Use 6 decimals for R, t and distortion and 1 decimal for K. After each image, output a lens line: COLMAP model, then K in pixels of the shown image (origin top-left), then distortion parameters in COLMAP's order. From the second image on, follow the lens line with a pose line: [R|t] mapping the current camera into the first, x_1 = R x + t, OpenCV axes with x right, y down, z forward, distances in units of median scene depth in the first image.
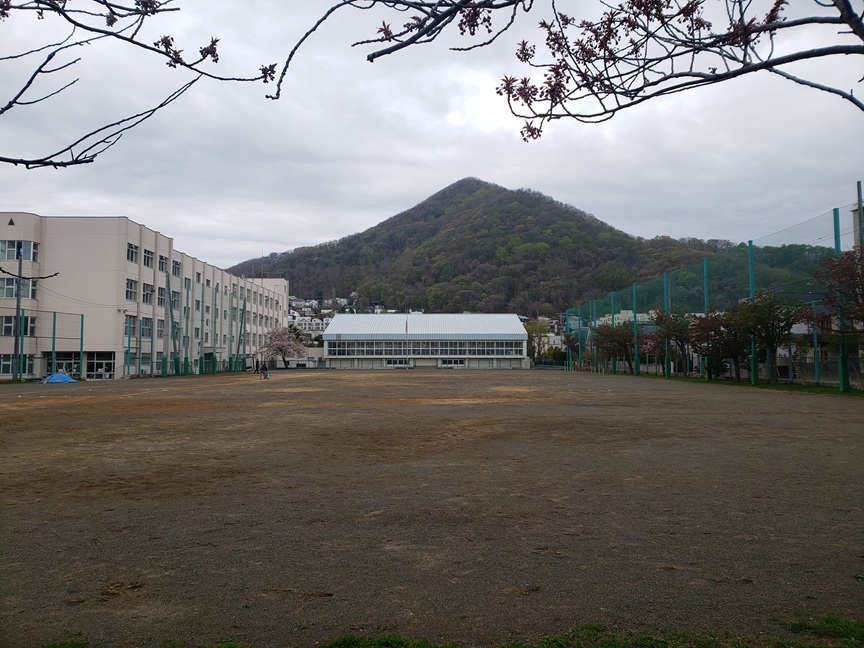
lens RADIAL K [[625.6, 0, 439.2], [0, 625.6, 308.7], [0, 0, 1]] dist [0.041021, -0.060339]
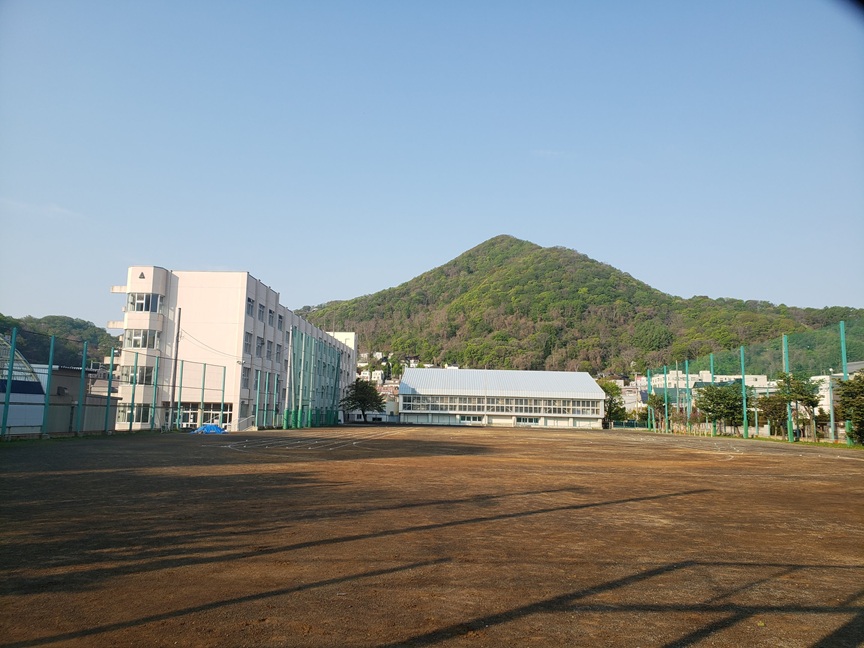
lens RADIAL K [[625.6, 0, 414.4], [0, 625.6, 301.6], [0, 0, 1]] dist [0.041021, -0.060339]
pose [[0.999532, 0.016187, -0.025972, -0.134945], [-0.018642, 0.995087, -0.097232, -0.001092], [0.024270, 0.097671, 0.994923, -0.012805]]
